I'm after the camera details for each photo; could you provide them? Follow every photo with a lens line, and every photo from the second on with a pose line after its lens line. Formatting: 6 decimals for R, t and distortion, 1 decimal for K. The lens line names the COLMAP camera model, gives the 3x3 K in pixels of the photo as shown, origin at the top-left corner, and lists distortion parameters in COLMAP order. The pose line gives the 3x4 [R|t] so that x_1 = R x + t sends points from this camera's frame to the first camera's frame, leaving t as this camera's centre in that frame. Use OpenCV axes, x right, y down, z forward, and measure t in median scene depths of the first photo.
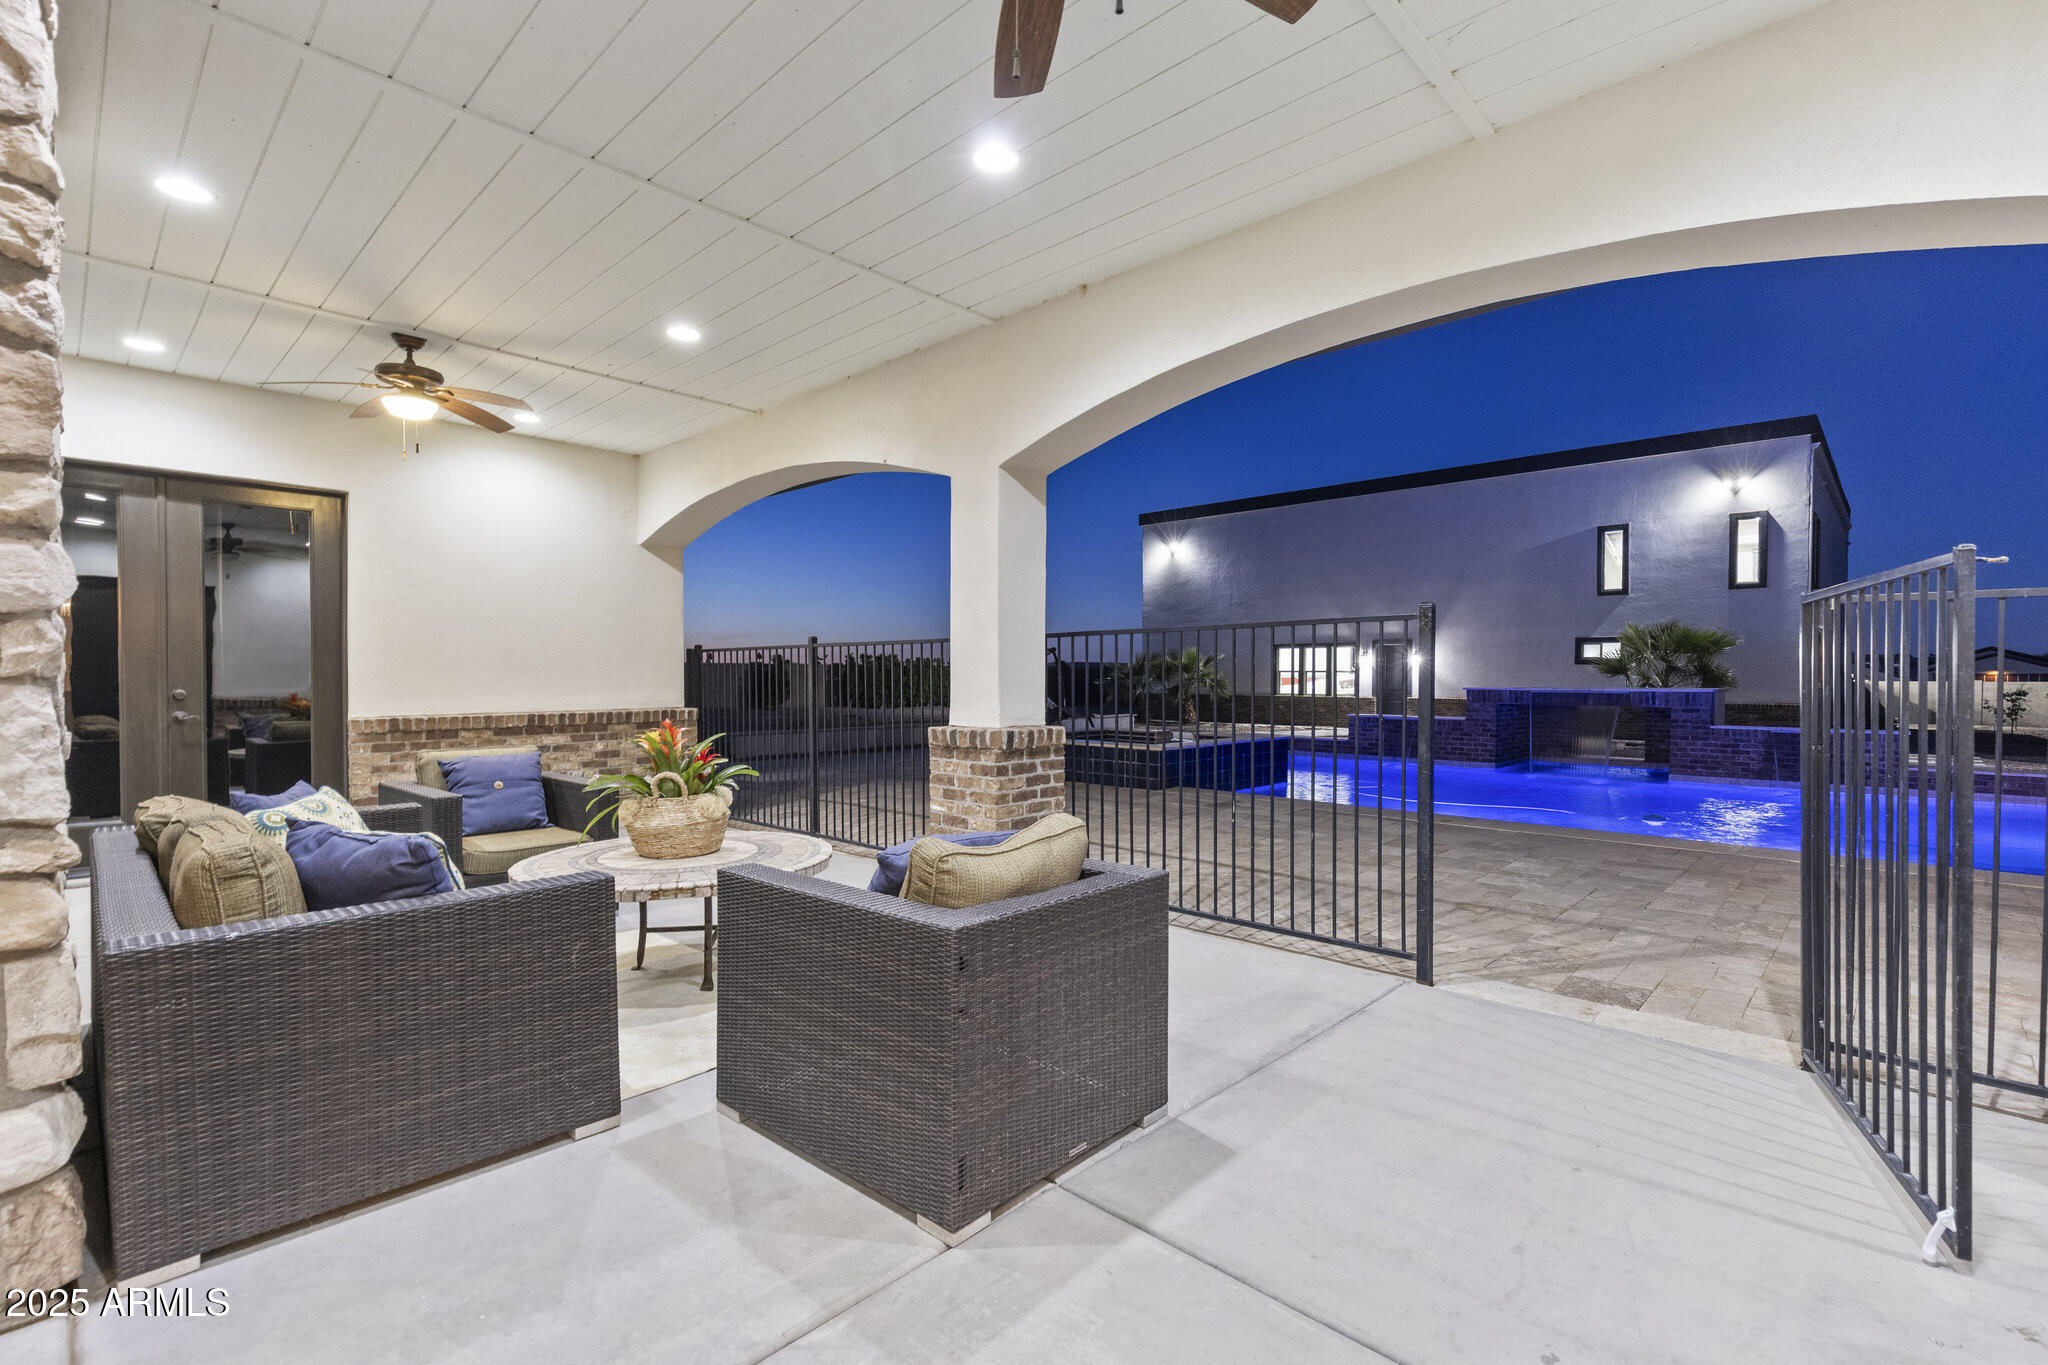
lens RADIAL K [[927.9, 0, 1058.4], [0, 927.9, 693.5], [0, 0, 1]] dist [0.013810, -0.001660]
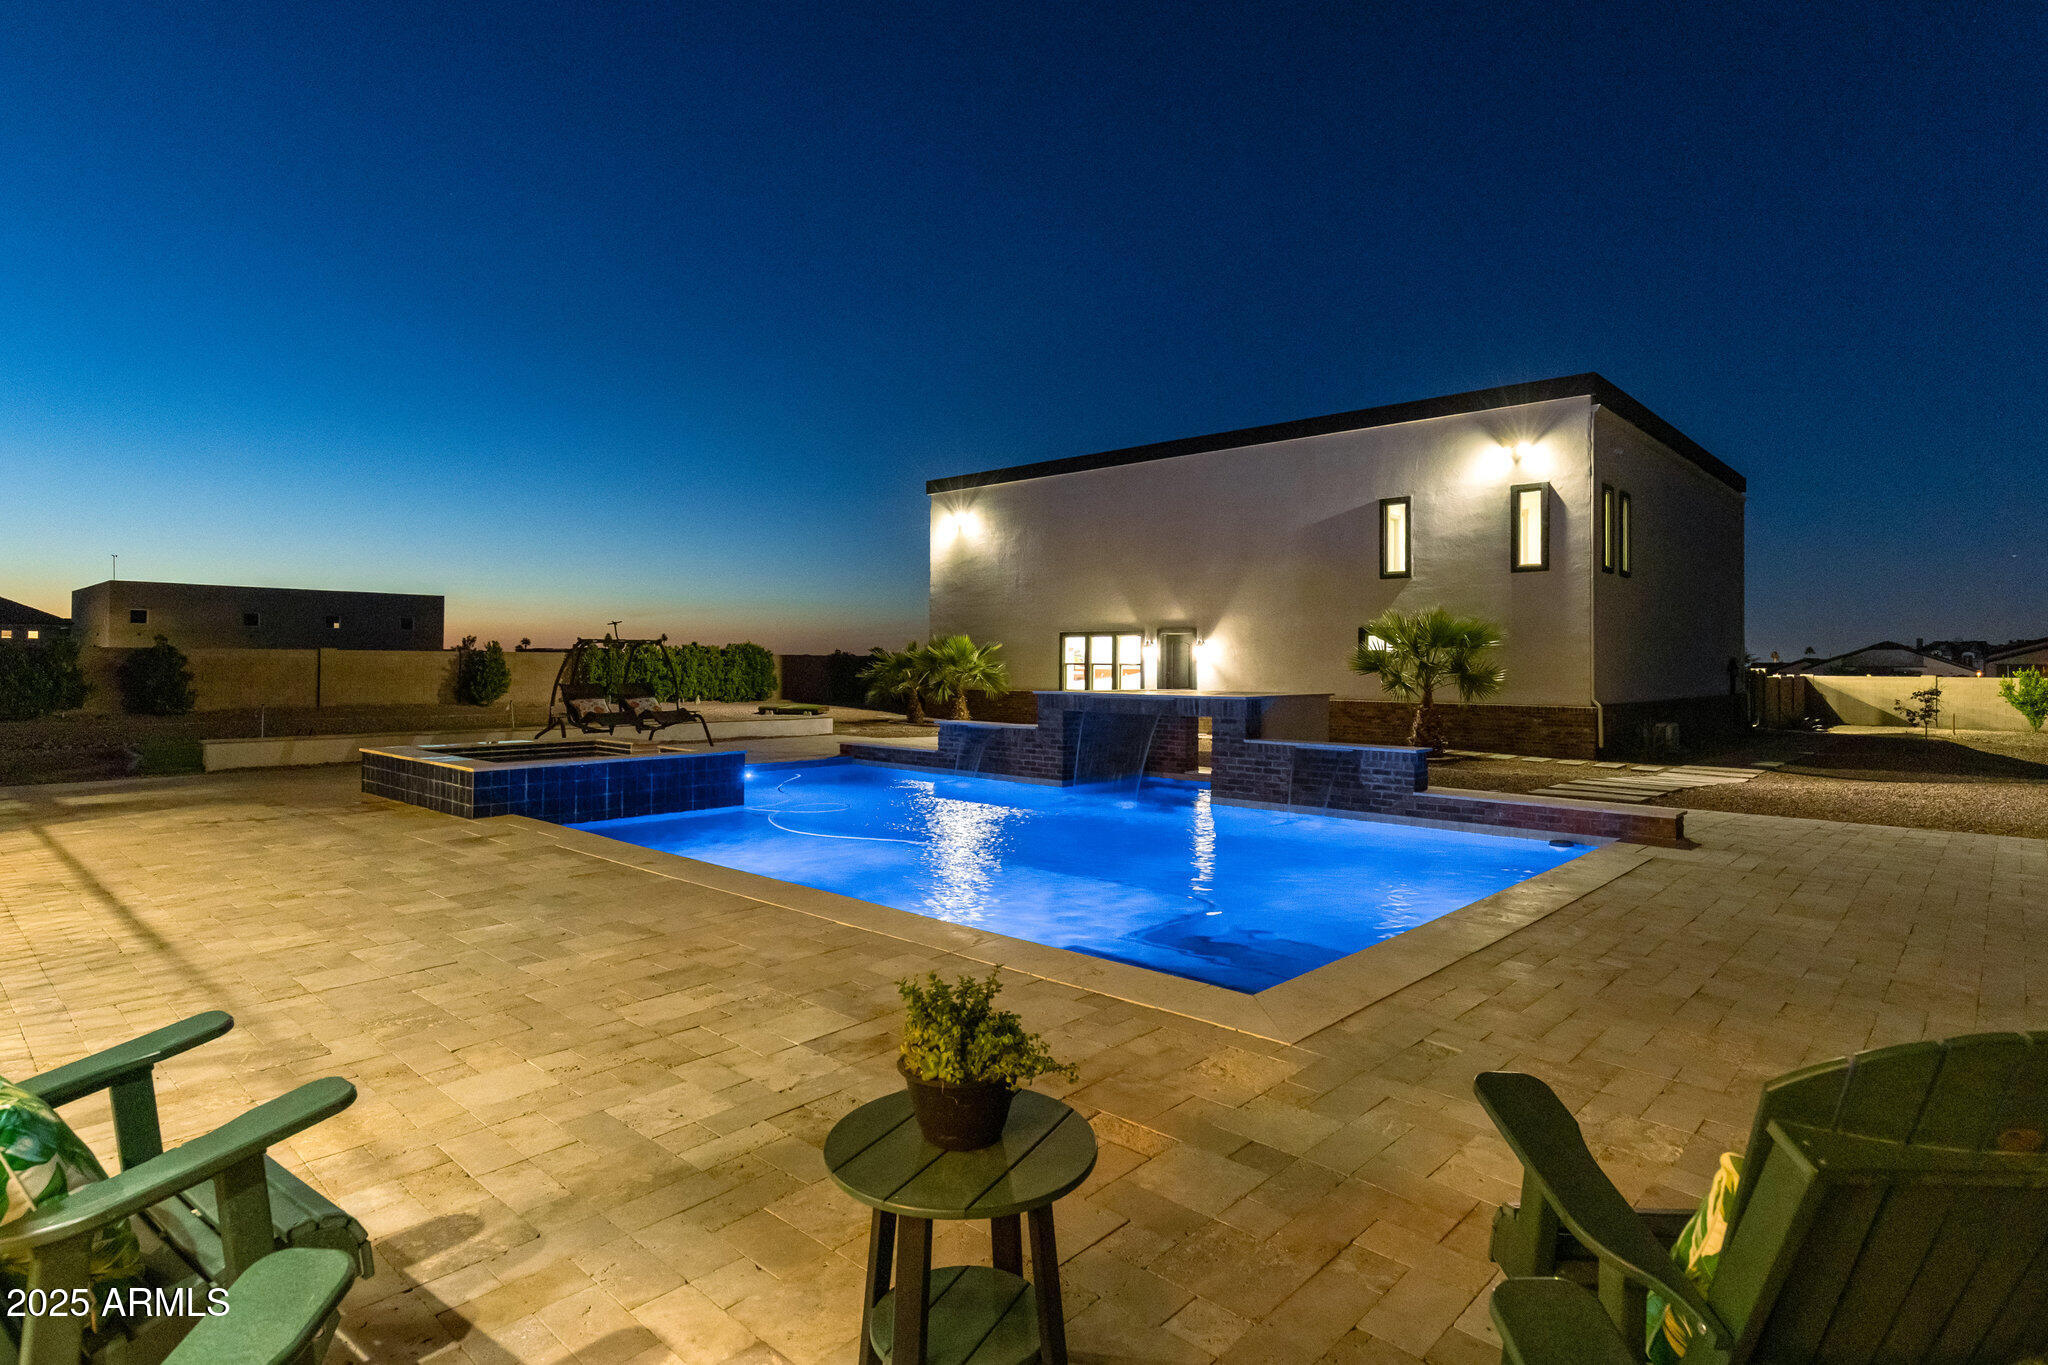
lens RADIAL K [[1054.9, 0, 1013.8], [0, 1054.9, 669.8], [0, 0, 1]] dist [0.015940, -0.000152]
pose [[0.999949, 0.003744, -0.009348, 0.248469], [-0.003847, 0.999933, -0.010963, -0.008893], [0.009306, 0.010998, 0.999896, 0.018333]]
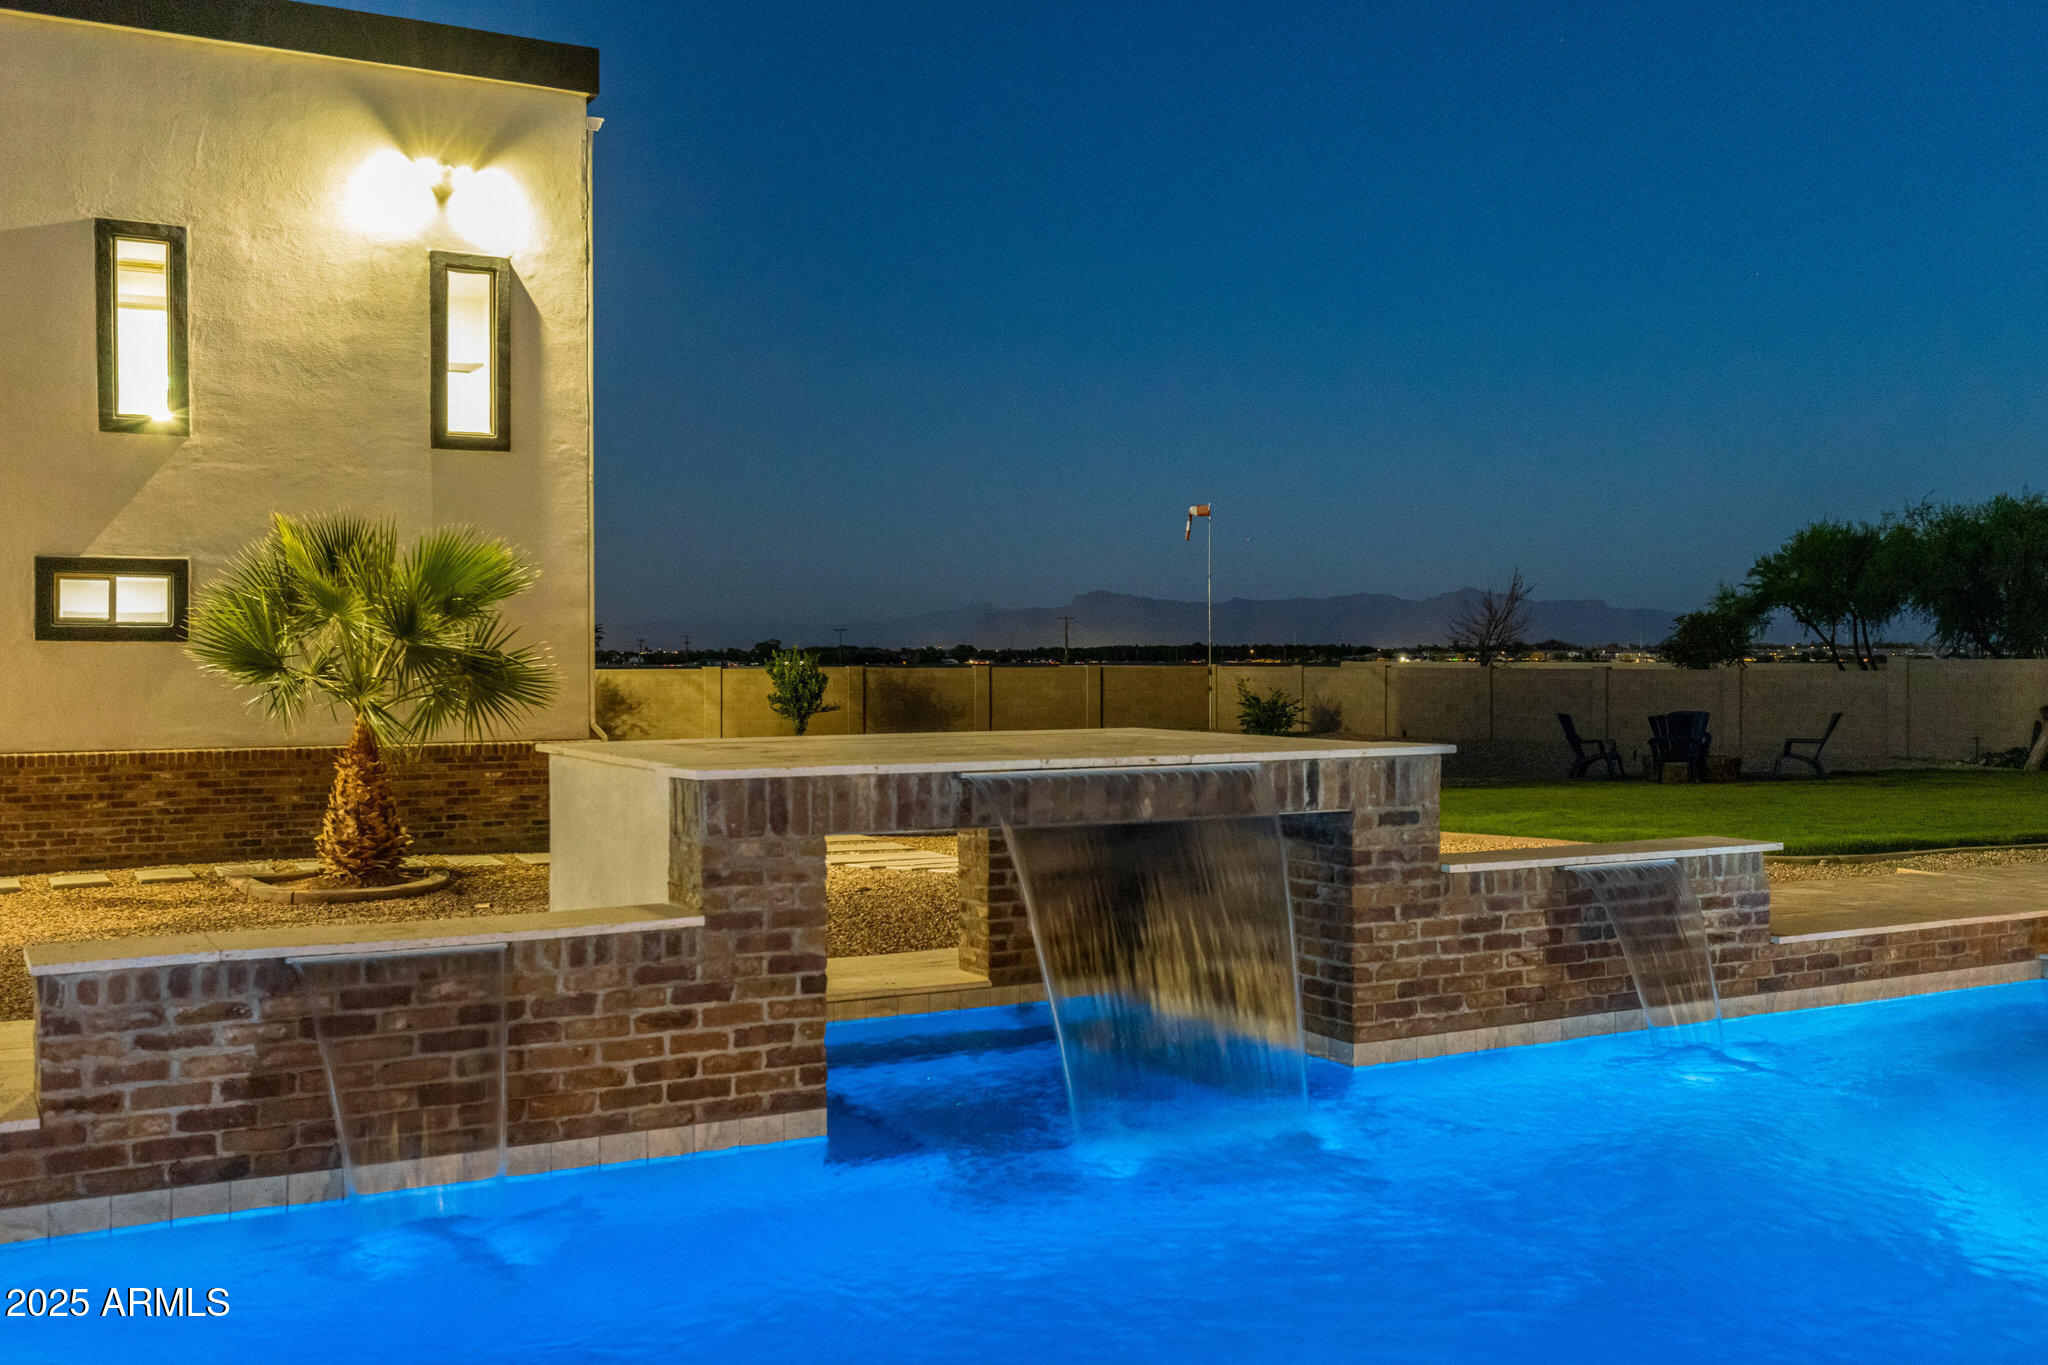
lens RADIAL K [[1978.9, 0, 1049.8], [0, 1978.9, 691.9], [0, 0, 1]] dist [0.014969, 0.000000]
pose [[0.329797, -0.020660, 0.943826, 0.027363], [0.020460, 0.999682, 0.014733, -0.016615], [-0.943830, 0.014451, 0.330115, 0.455902]]
